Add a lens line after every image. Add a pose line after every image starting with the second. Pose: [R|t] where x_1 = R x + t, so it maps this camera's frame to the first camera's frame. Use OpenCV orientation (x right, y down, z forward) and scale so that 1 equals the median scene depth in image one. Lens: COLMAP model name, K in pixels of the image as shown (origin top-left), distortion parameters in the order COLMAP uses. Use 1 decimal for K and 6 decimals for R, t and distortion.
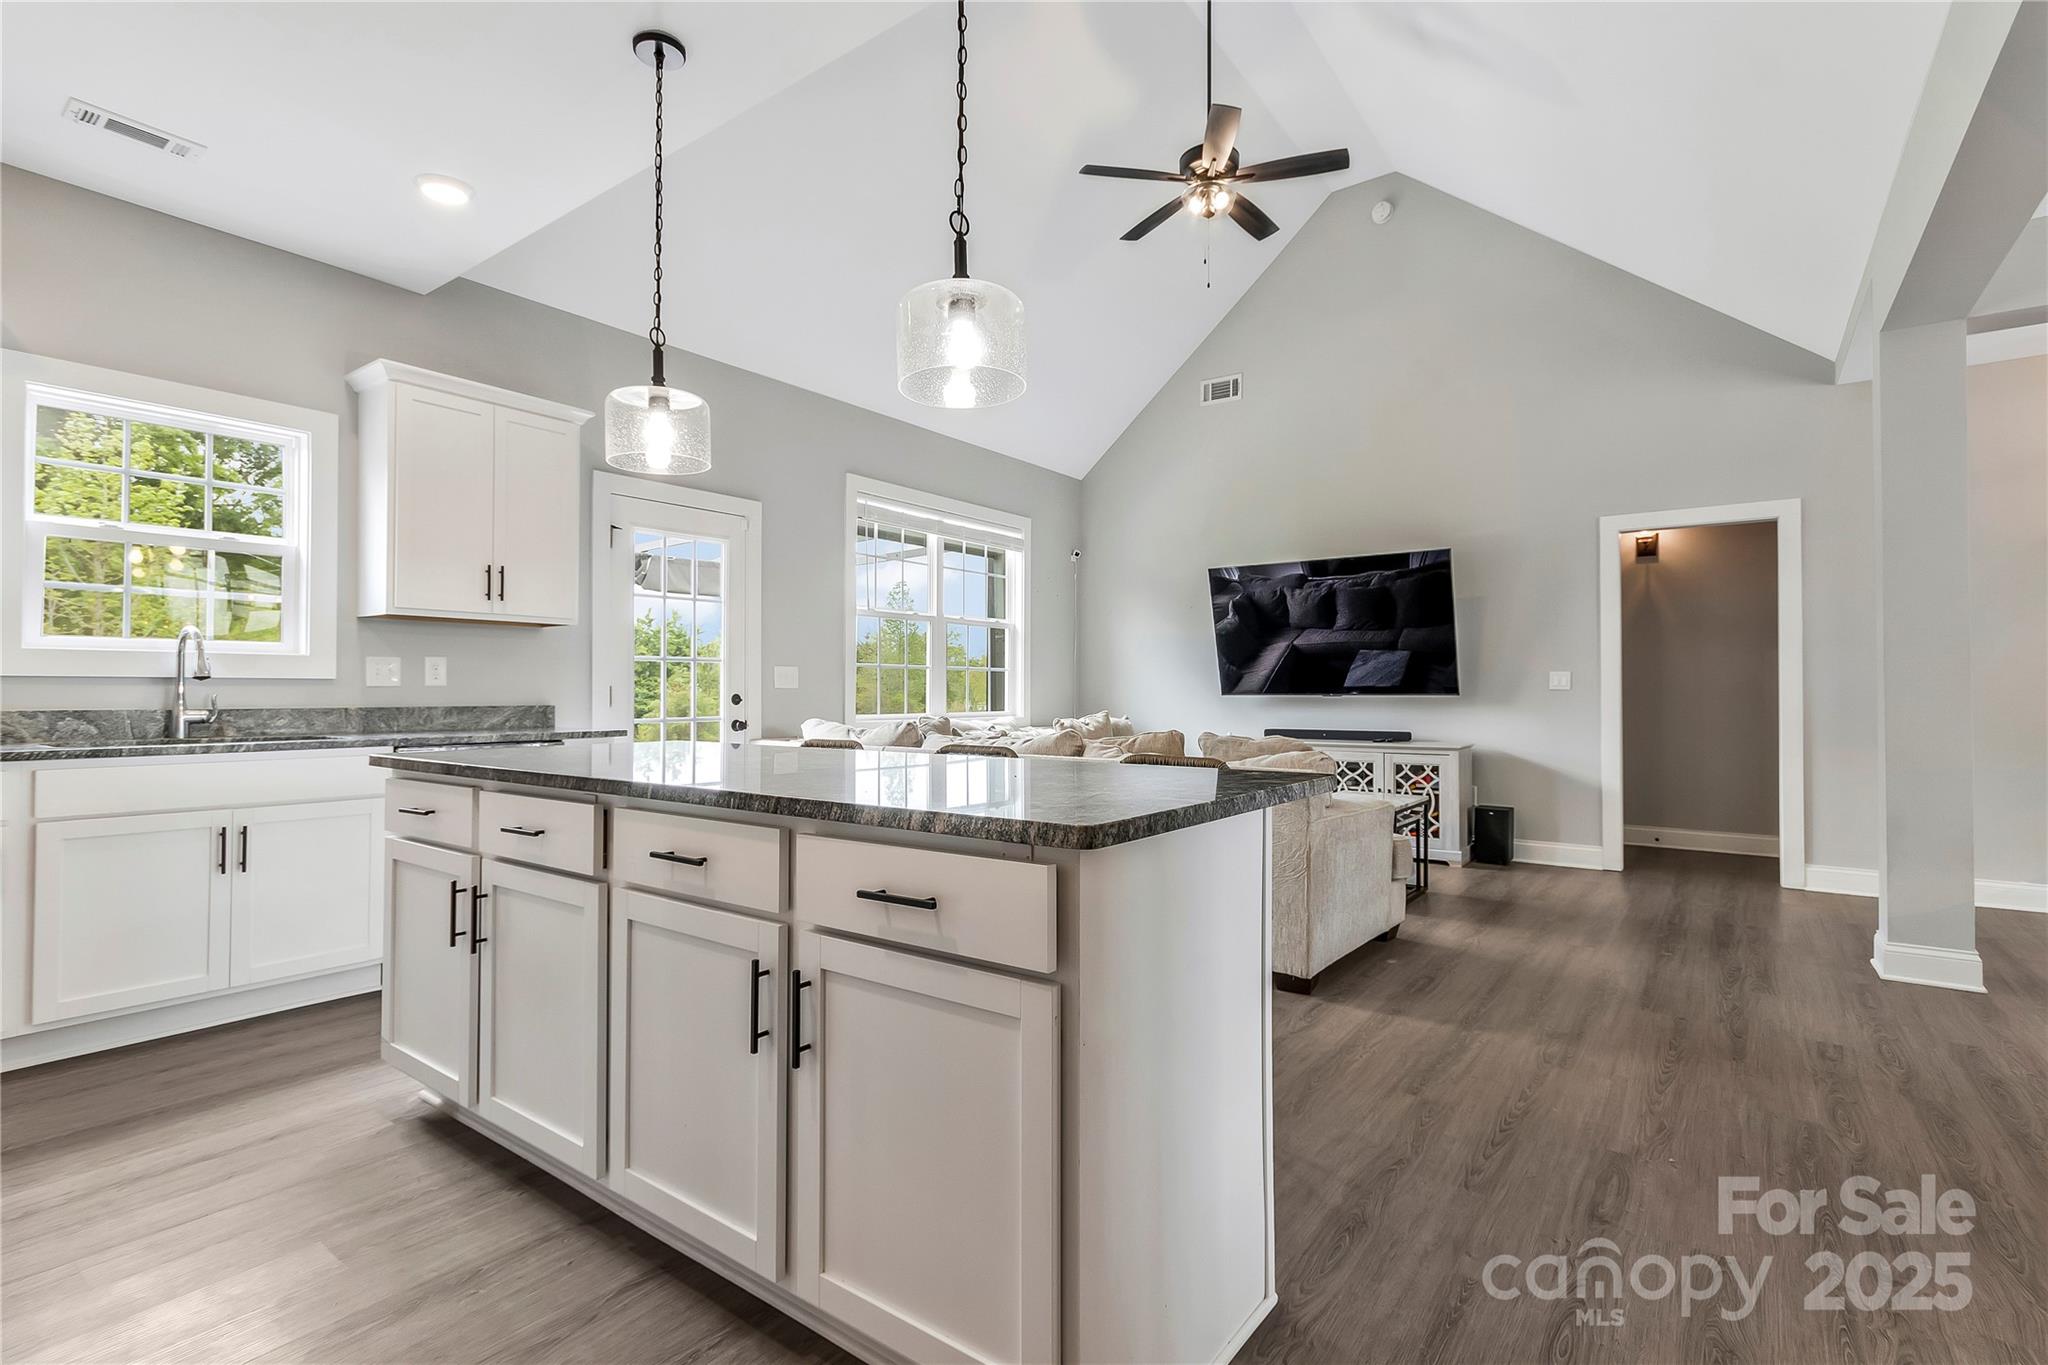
lens RADIAL K [[966.7, 0, 1028.9], [0, 966.7, 682.4], [0, 0, 1]] dist [0.003883, 0.000526]
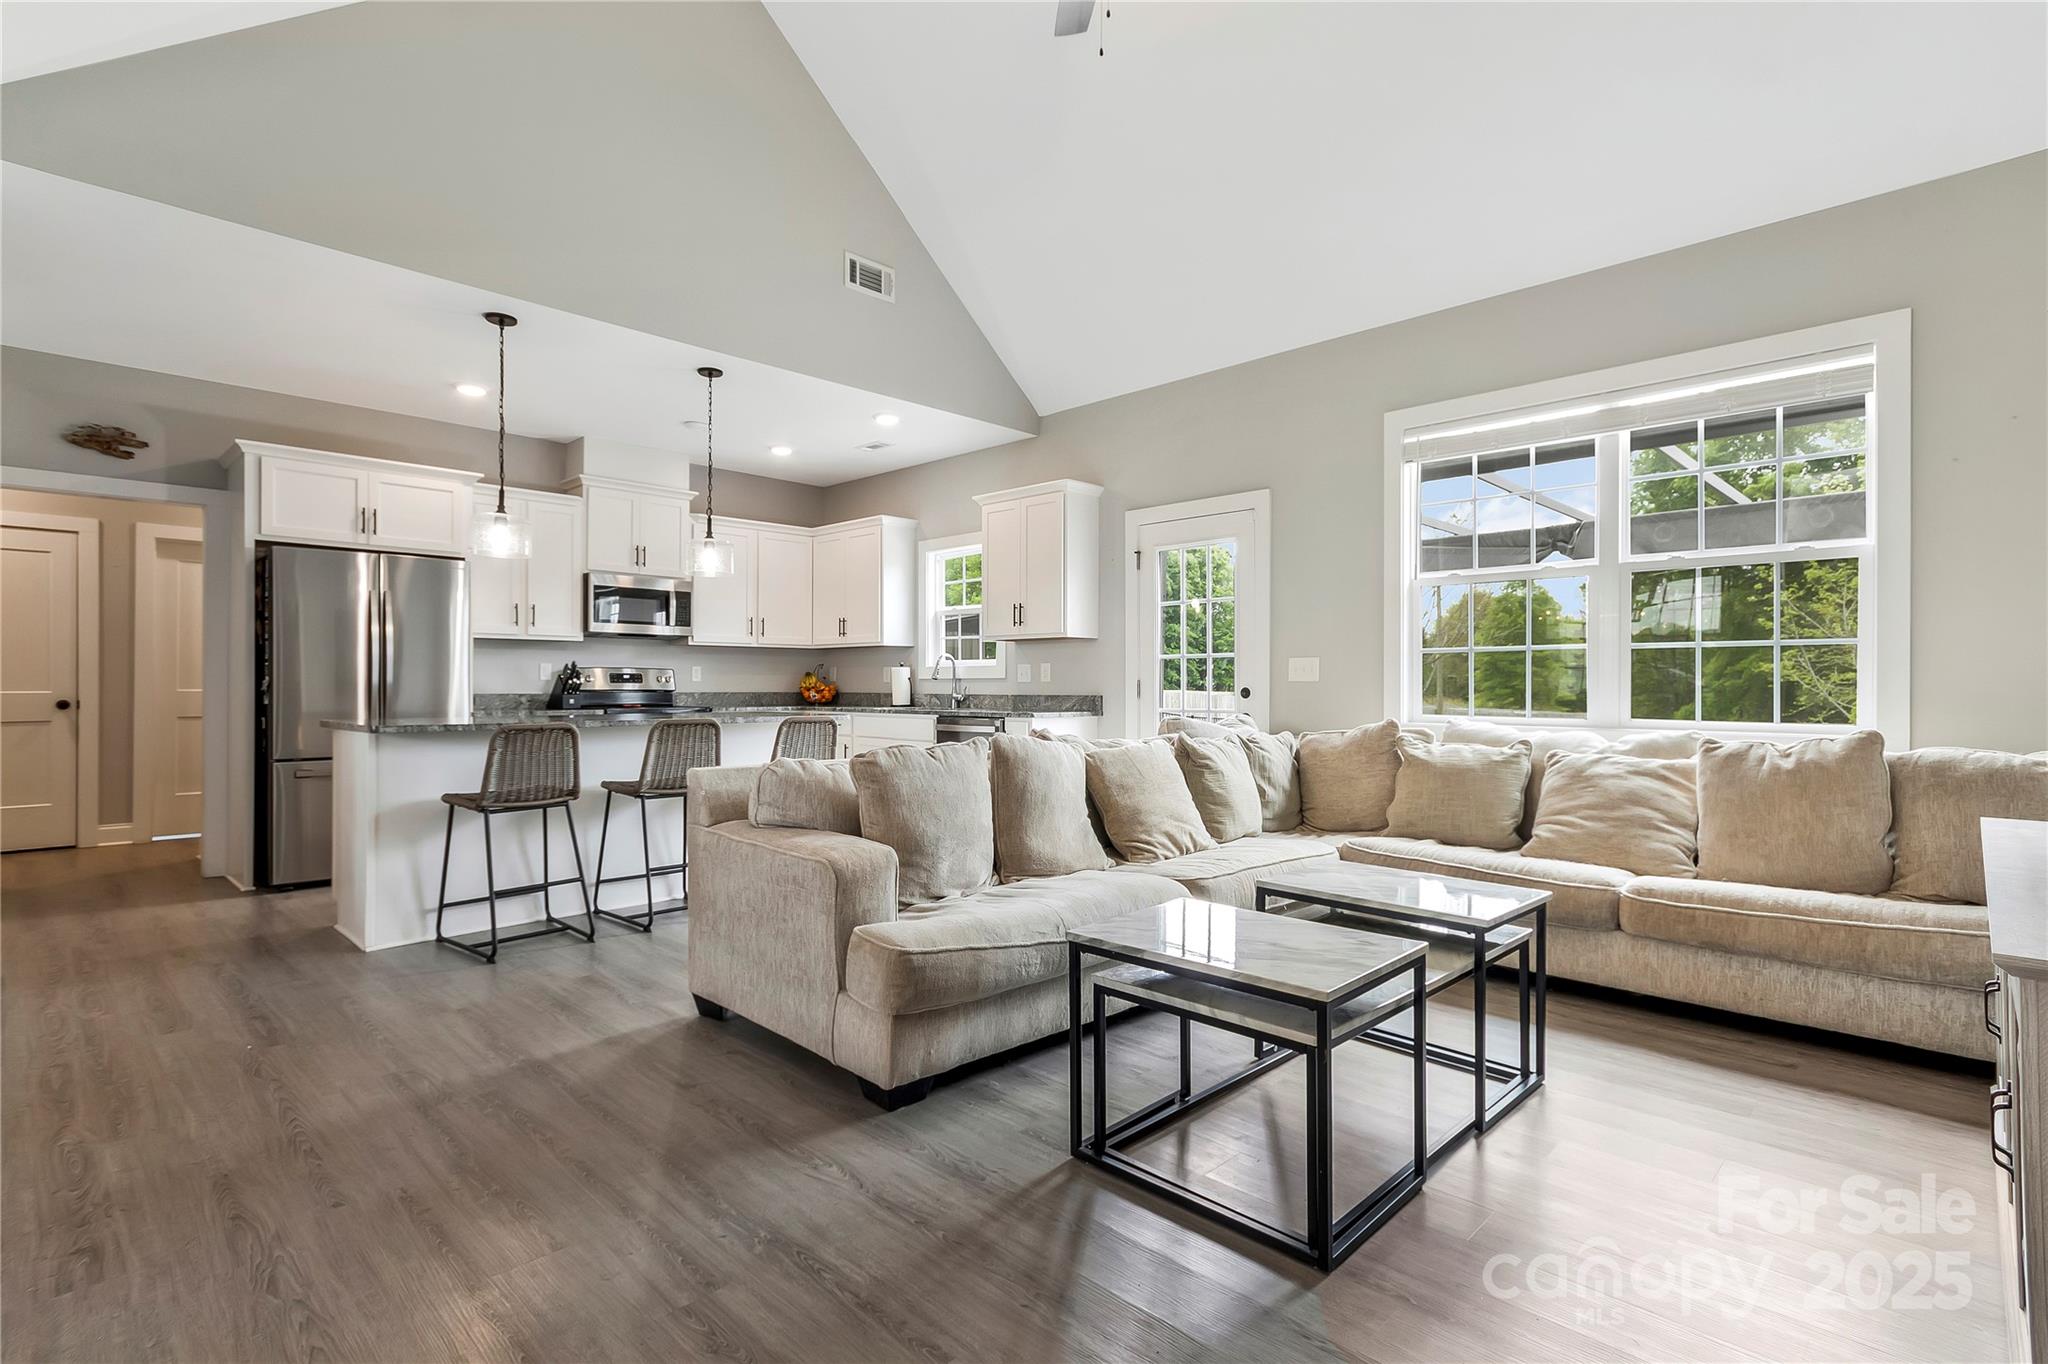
lens RADIAL K [[980.9, 0, 1024.0], [0, 980.9, 682.0], [0, 0, 1]] dist [0.008289, 0.001279]
pose [[-0.142728, -0.005883, -0.989744, 0.654333], [0.007946, 0.999943, -0.007090, 0.010154], [0.989730, -0.008877, -0.142673, 0.806965]]
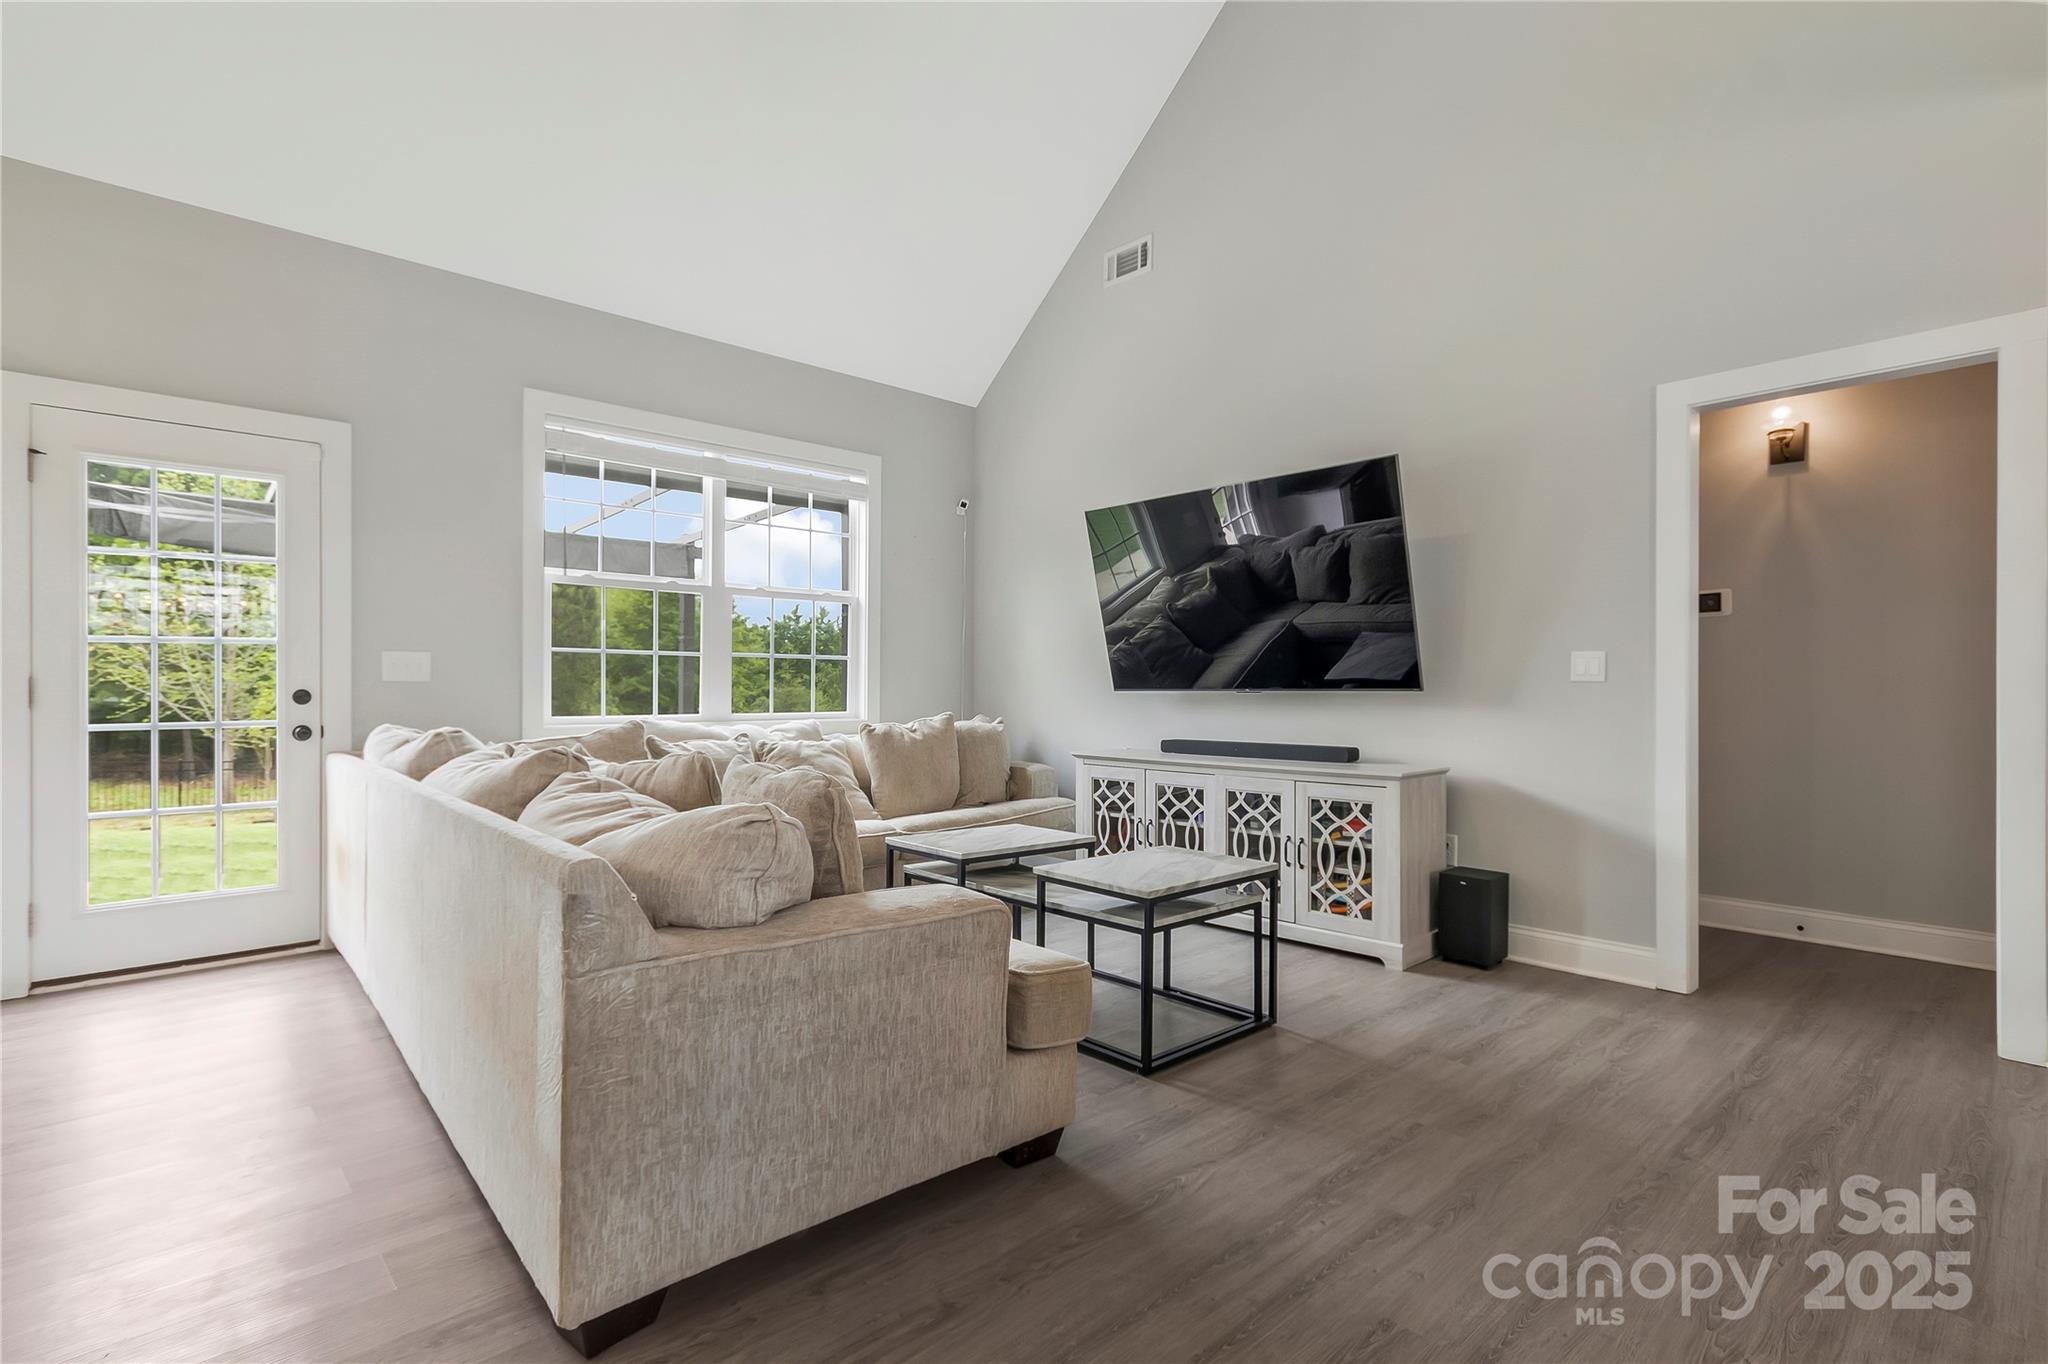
lens RADIAL K [[975.7, 0, 1034.3], [0, 975.7, 690.4], [0, 0, 1]] dist [0.007310, 0.000103]
pose [[0.981338, -0.000769, -0.192291, 0.329602], [0.002914, 0.999937, 0.010868, 0.005684], [0.192271, -0.011226, 0.981278, 0.340703]]
